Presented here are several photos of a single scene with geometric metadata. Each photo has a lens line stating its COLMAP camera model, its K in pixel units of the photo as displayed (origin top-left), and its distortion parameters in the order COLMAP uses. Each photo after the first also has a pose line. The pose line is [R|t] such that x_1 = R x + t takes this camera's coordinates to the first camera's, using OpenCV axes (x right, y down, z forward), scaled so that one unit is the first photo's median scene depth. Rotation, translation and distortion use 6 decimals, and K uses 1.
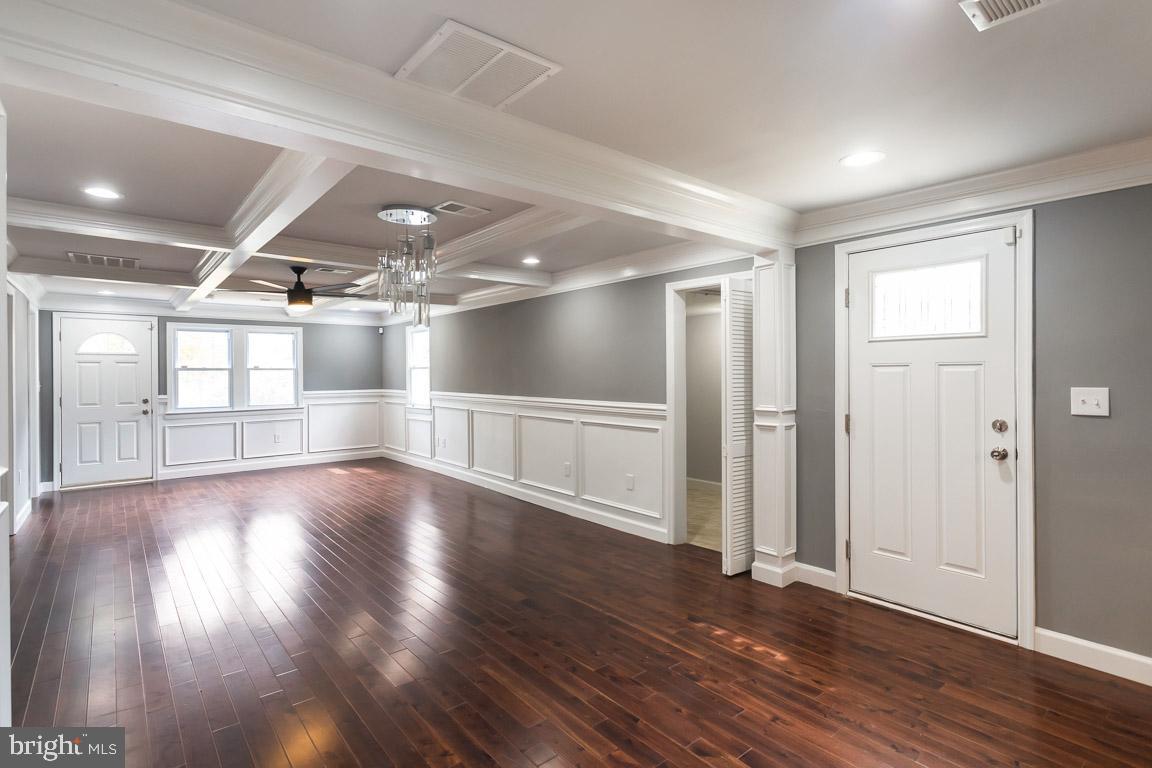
lens RADIAL K [[544.5, 0, 582.7], [0, 544.5, 381.6], [0, 0, 1]] dist [-0.003580, 0.000023]
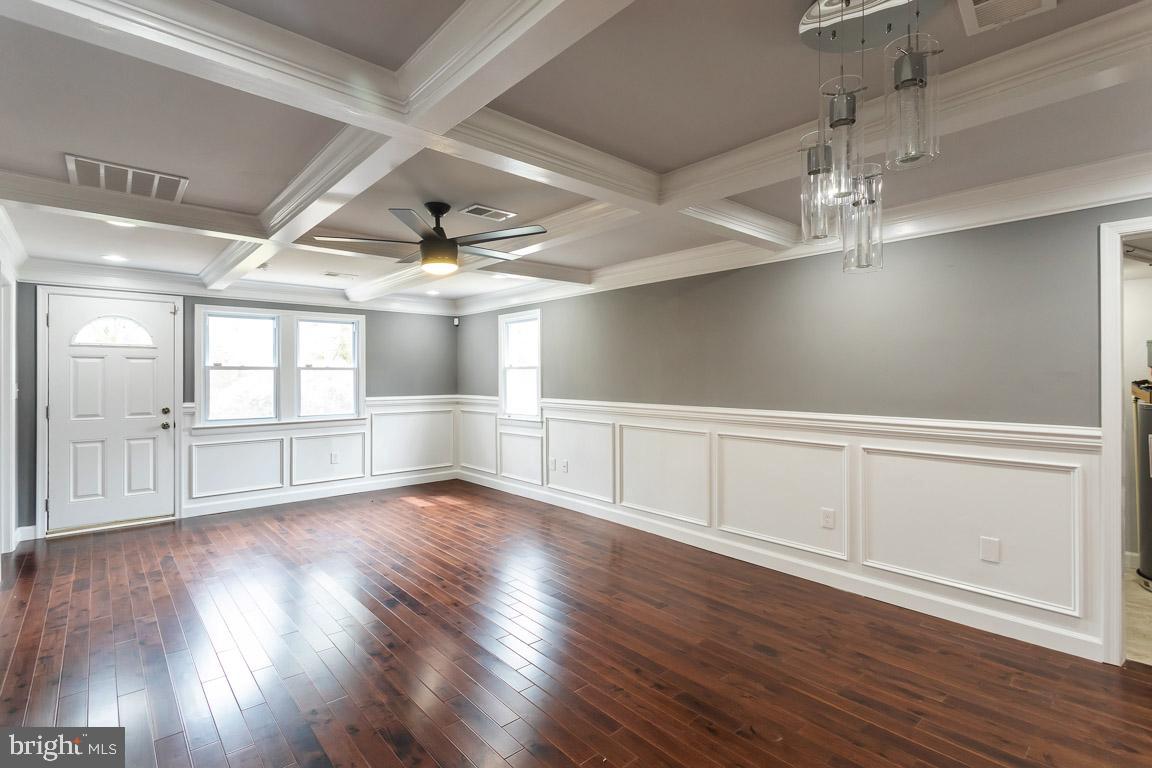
lens RADIAL K [[544.5, 0, 596.8], [0, 544.5, 382.8], [0, 0, 1]] dist [-0.003580, 0.000023]
pose [[0.999595, 0.004204, 0.028154, -0.248093], [-0.004077, 0.999981, -0.004566, -0.000990], [-0.028172, 0.004449, 0.999593, 0.254298]]
